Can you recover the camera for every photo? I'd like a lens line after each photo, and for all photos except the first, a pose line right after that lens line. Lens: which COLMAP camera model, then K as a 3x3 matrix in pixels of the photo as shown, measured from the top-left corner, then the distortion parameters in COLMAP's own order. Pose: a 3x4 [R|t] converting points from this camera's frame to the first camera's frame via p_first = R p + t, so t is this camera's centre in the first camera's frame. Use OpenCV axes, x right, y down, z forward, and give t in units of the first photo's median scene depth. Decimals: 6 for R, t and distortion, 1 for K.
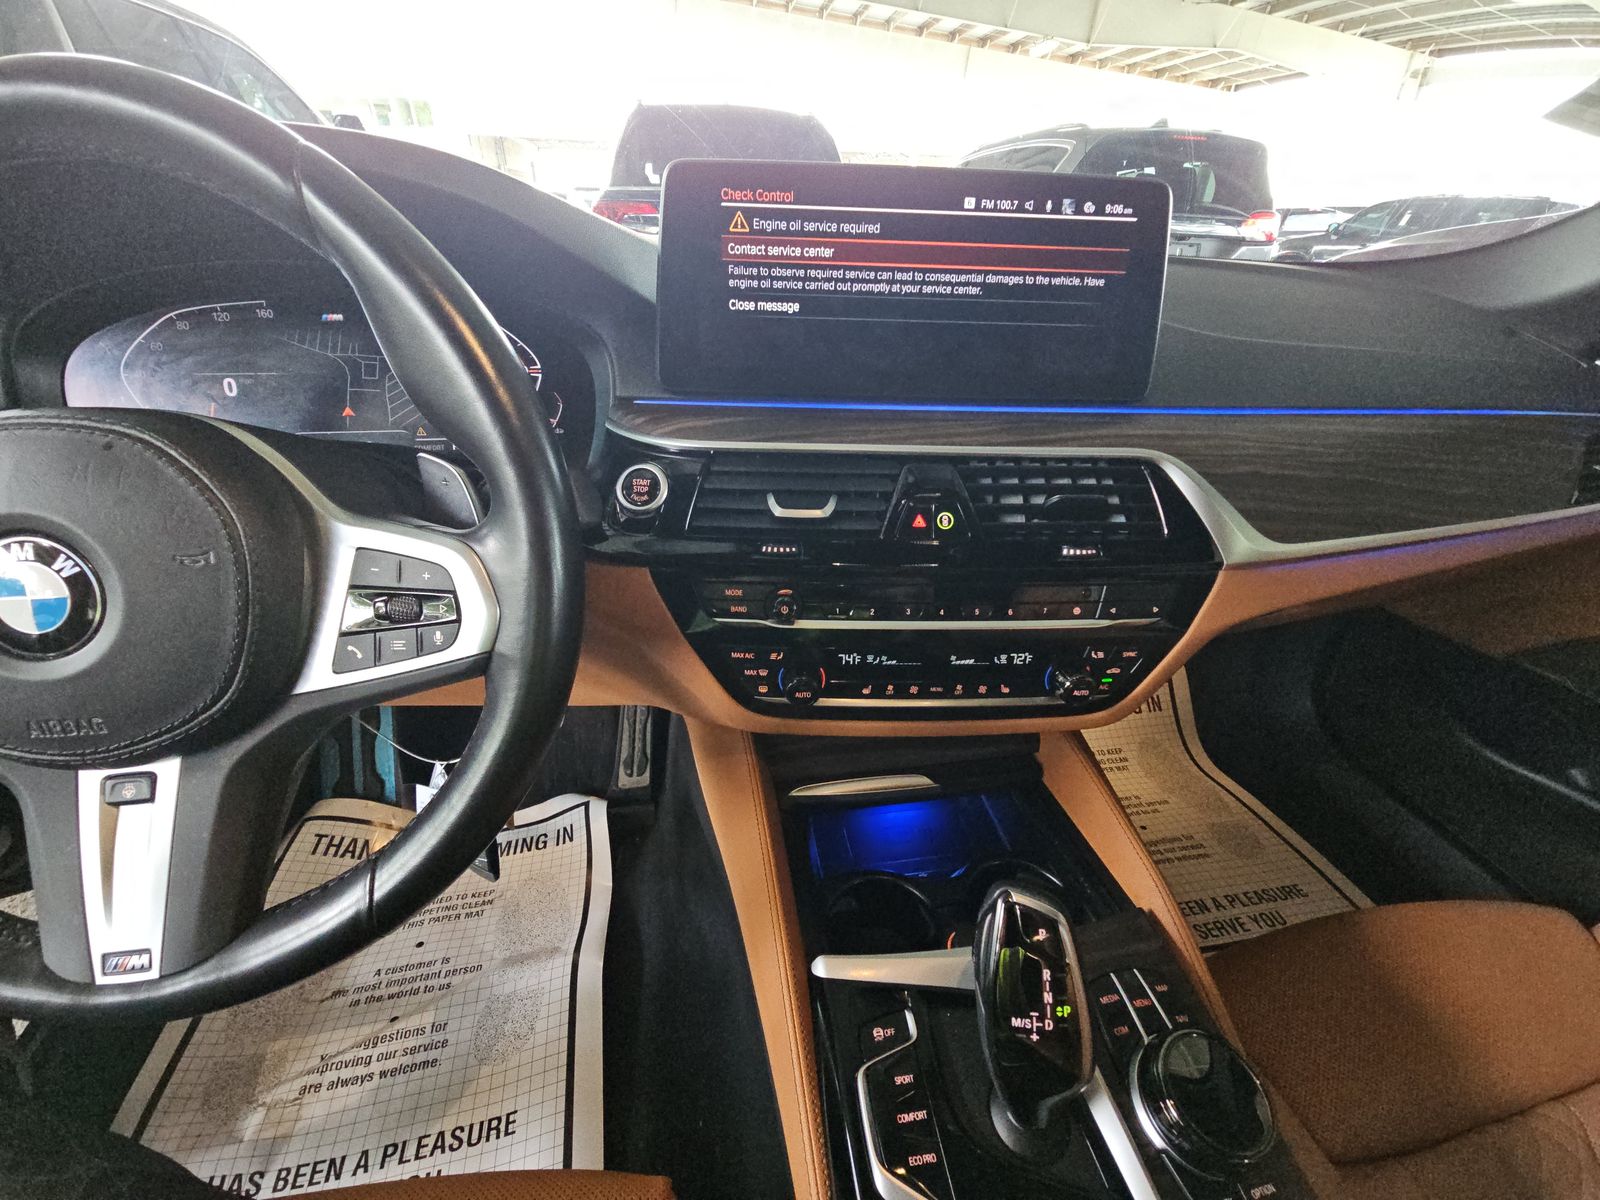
lens RADIAL K [[648.5, 0, 801.8], [0, 648.5, 607.4], [0, 0, 1]] dist [0.010617, 0.000134]
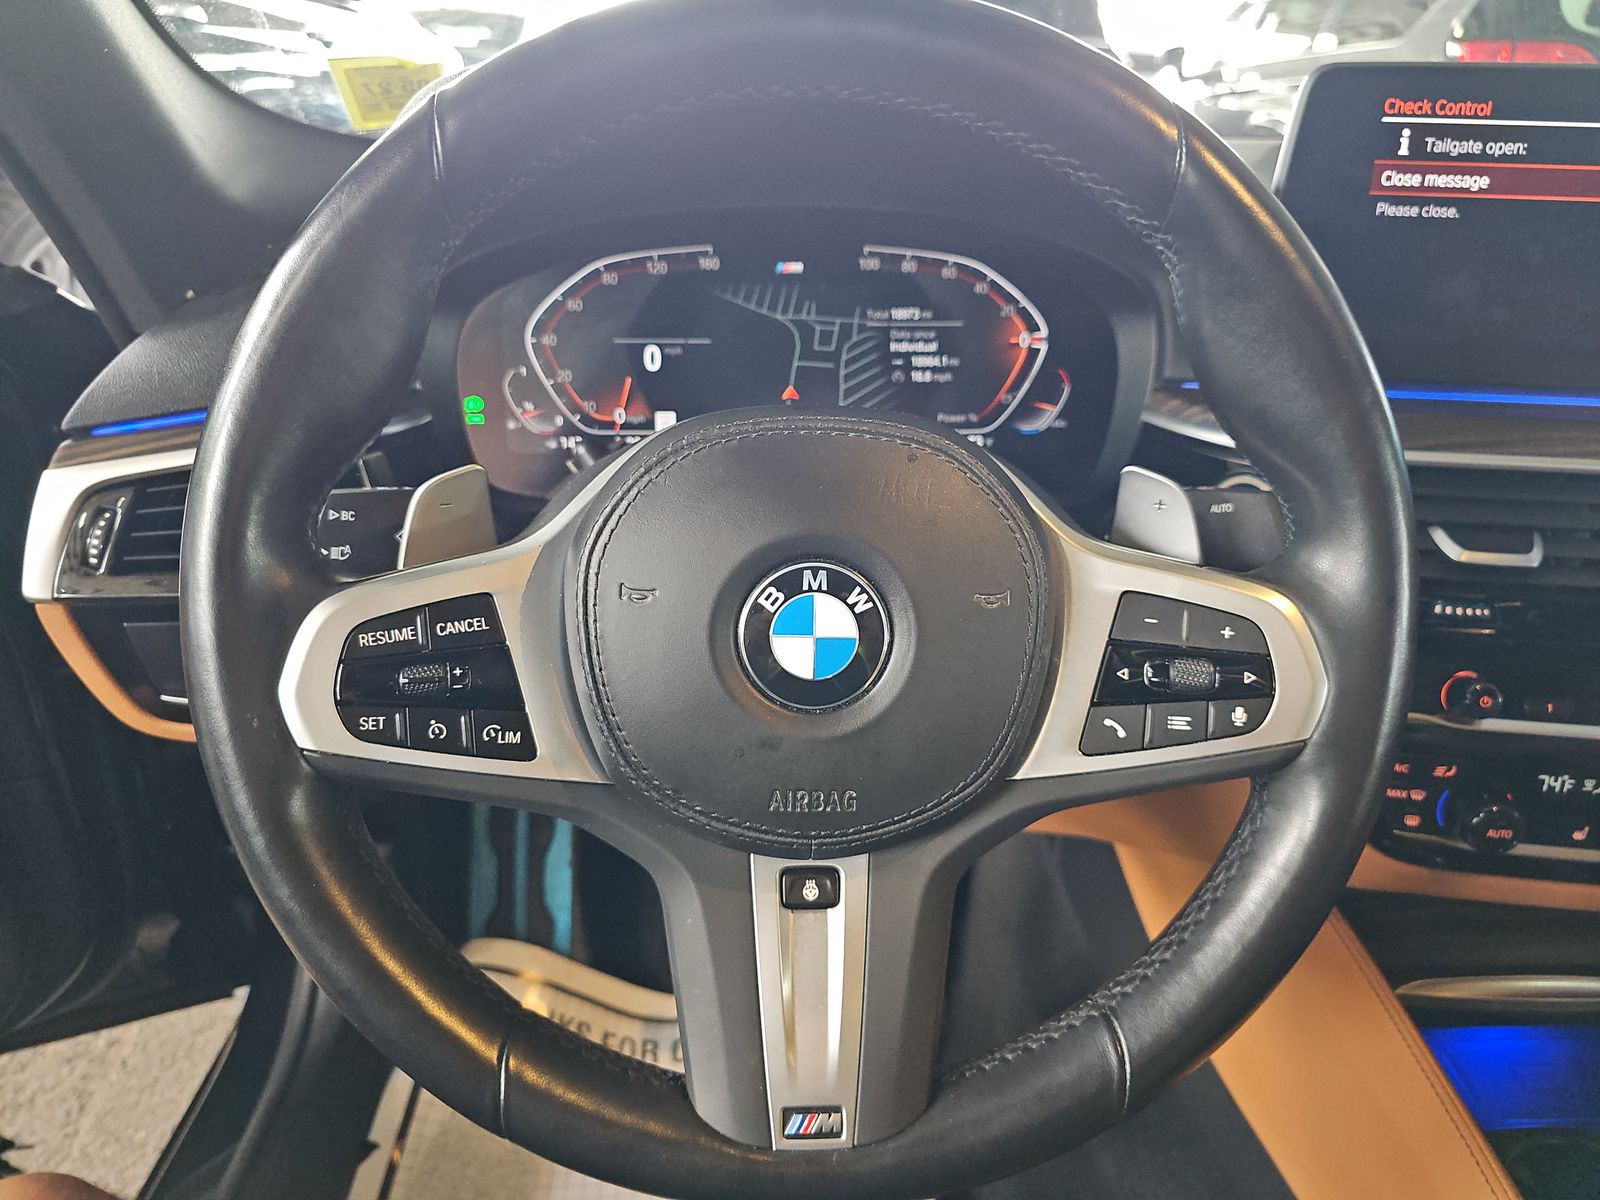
lens RADIAL K [[1069.1, 0, 805.4], [0, 1069.1, 584.6], [0, 0, 1]] dist [0.036933, -0.016665]
pose [[0.992255, 0.047505, -0.114775, -0.568554], [-0.057916, 0.994334, -0.089143, 0.021884], [0.109890, 0.095100, 0.989384, -0.177668]]
